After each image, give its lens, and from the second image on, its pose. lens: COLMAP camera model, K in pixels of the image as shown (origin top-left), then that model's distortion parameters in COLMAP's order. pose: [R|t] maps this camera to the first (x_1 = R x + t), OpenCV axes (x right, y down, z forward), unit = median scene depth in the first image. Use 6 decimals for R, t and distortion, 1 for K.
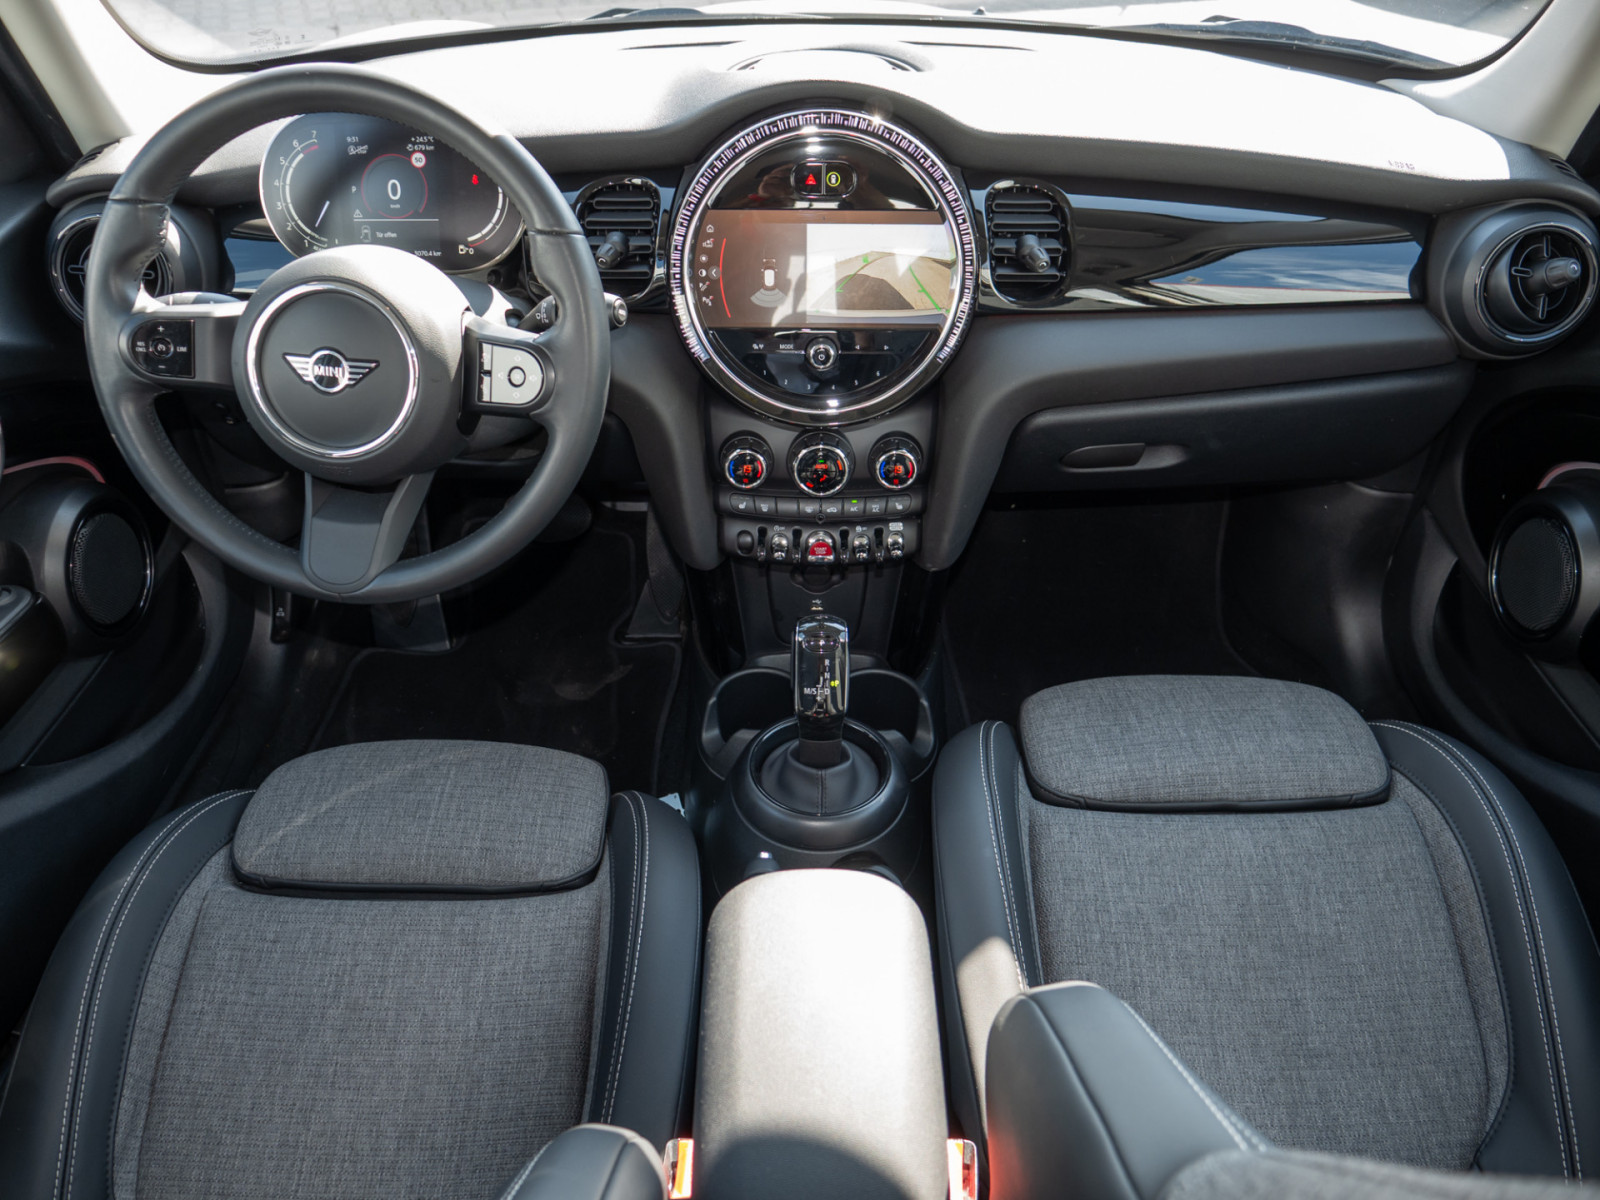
lens RADIAL K [[1131.7, 0, 796.2], [0, 1131.7, 602.5], [0, 0, 1]] dist [-0.055711, 0.017507]
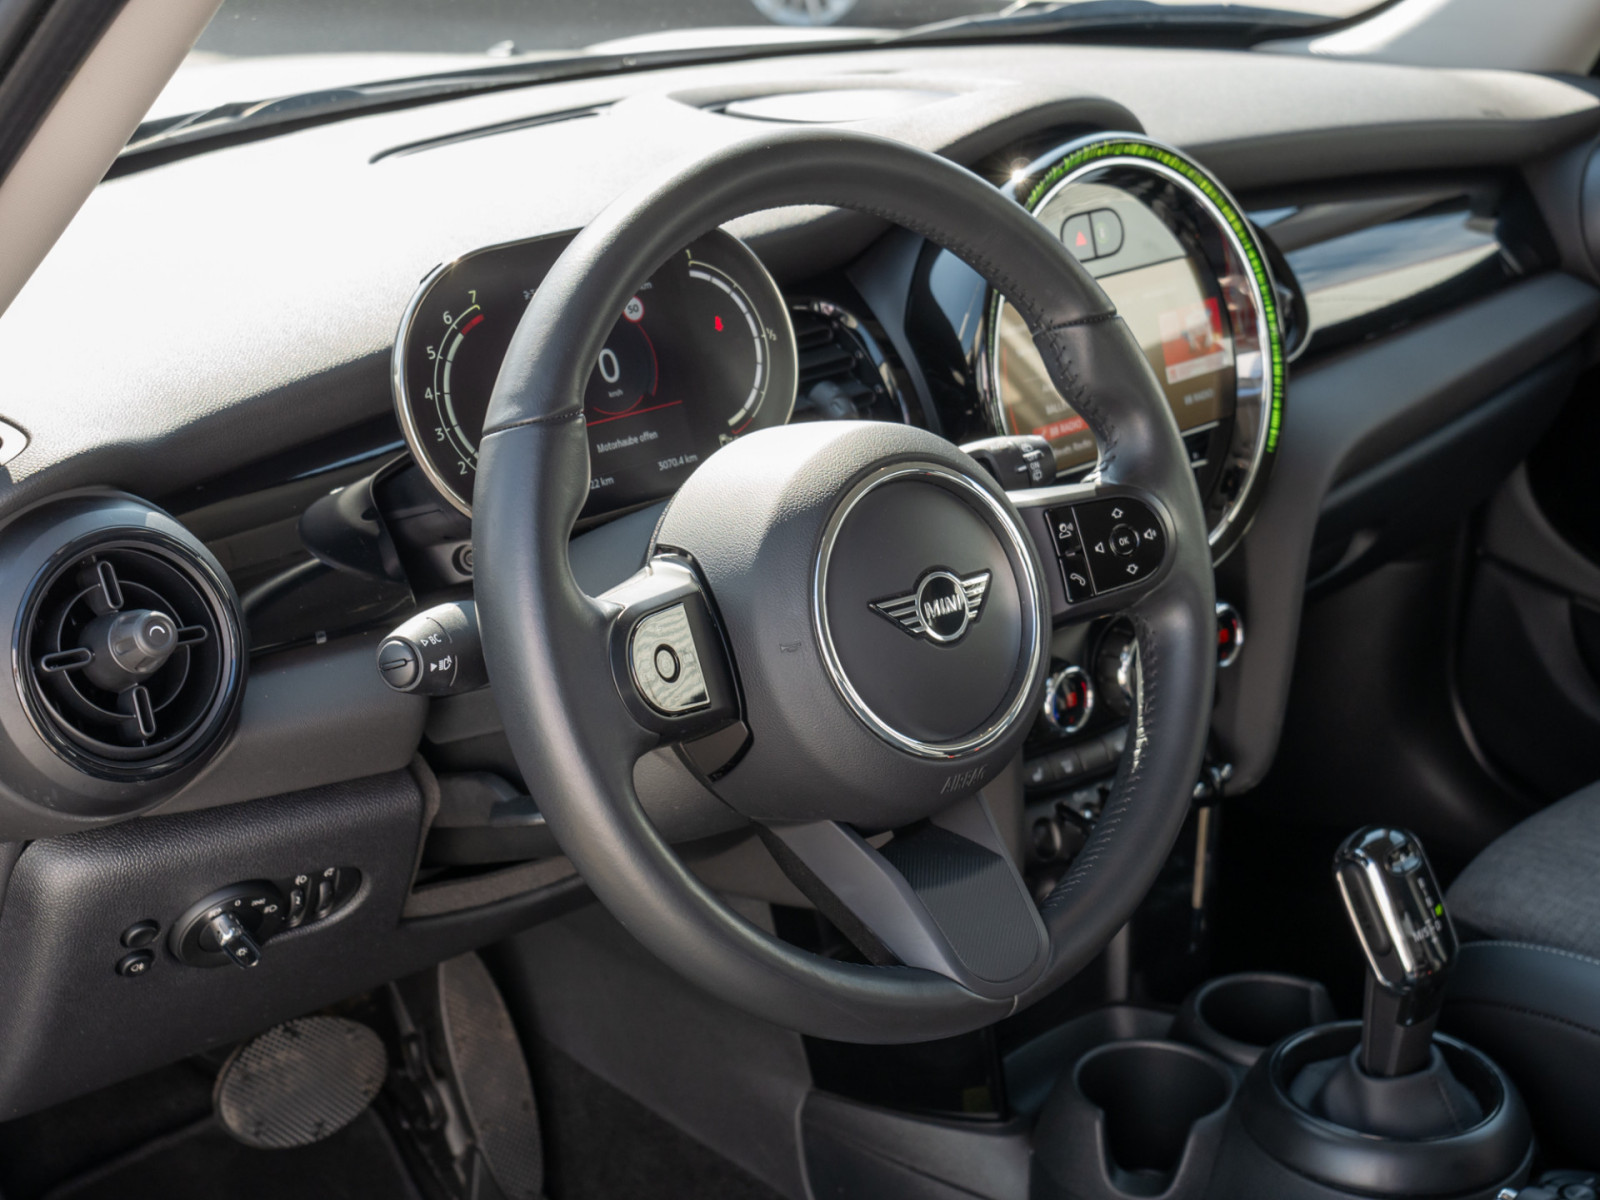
lens RADIAL K [[2371.9, 0, 804.2], [0, 2371.9, 608.3], [0, 0, 1]] dist [-0.006561, 0.000000]
pose [[0.728808, -0.256391, 0.634904, -1.068125], [0.425936, 0.895767, -0.127199, -0.067384], [-0.536113, 0.363132, 0.762048, 0.084667]]
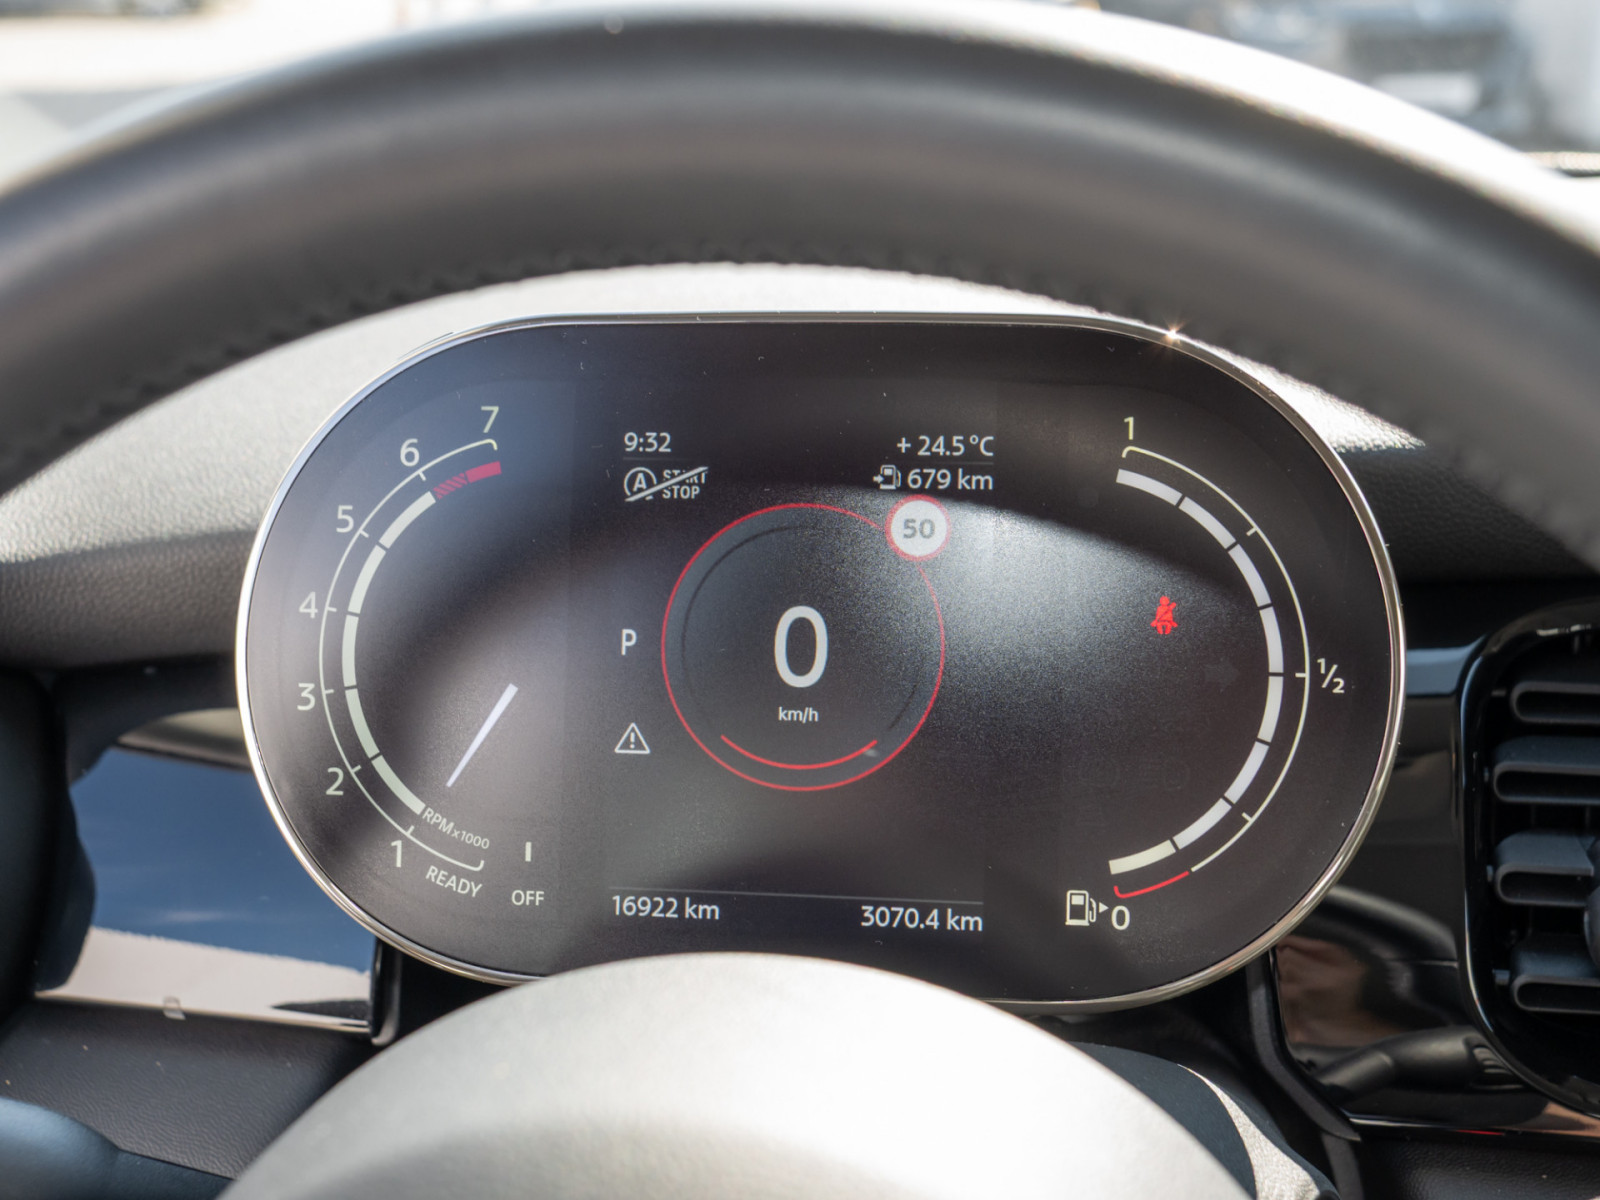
lens RADIAL K [[1772.5, 0, 790.8], [0, 1772.5, 602.8], [0, 0, 1]] dist [0.014722, 0.000000]
pose [[0.994052, 0.013122, -0.108113, -0.320217], [-0.047510, 0.945521, -0.322077, -0.257621], [0.097997, 0.325298, 0.940520, 0.644649]]
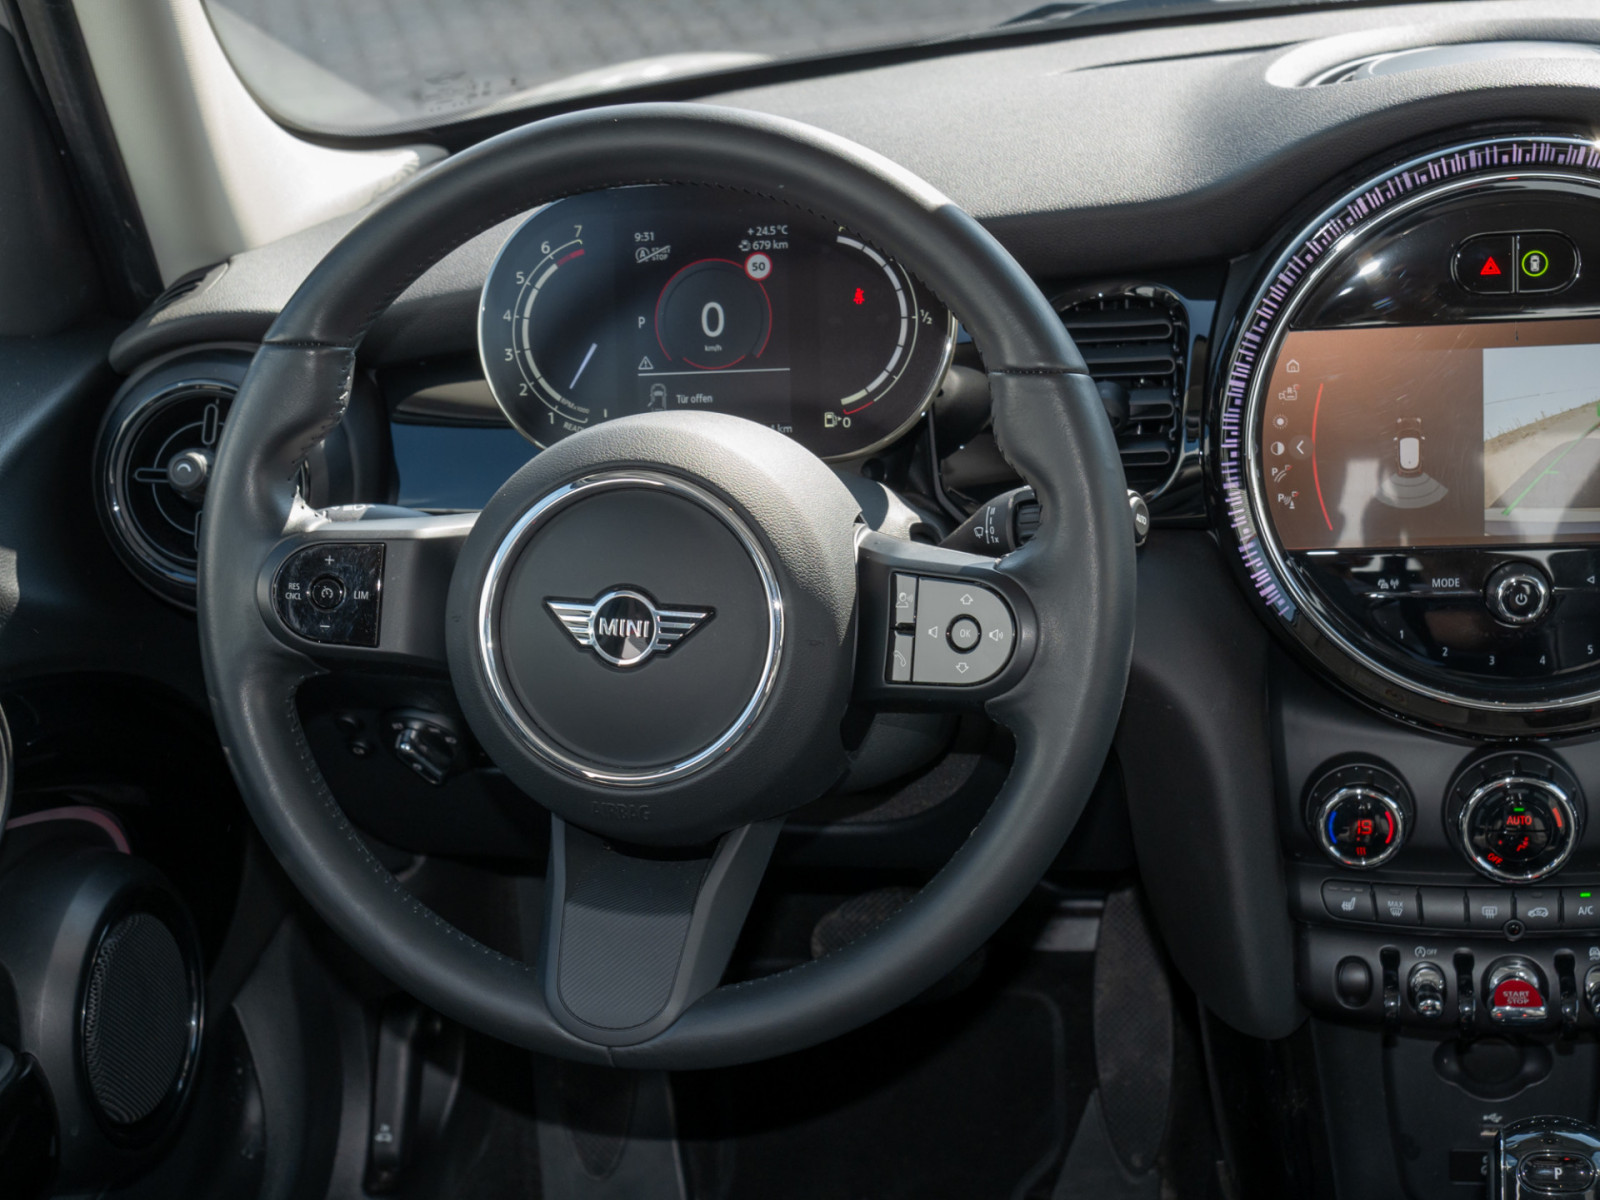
lens RADIAL K [[2371.9, 0, 789.2], [0, 2371.9, 630.3], [0, 0, 1]] dist [-0.006561, 0.000000]
pose [[0.979377, -0.023693, -0.200649, -0.089398], [-0.024887, 0.971392, -0.236176, 0.057392], [0.200504, 0.236298, 0.950769, -0.076506]]
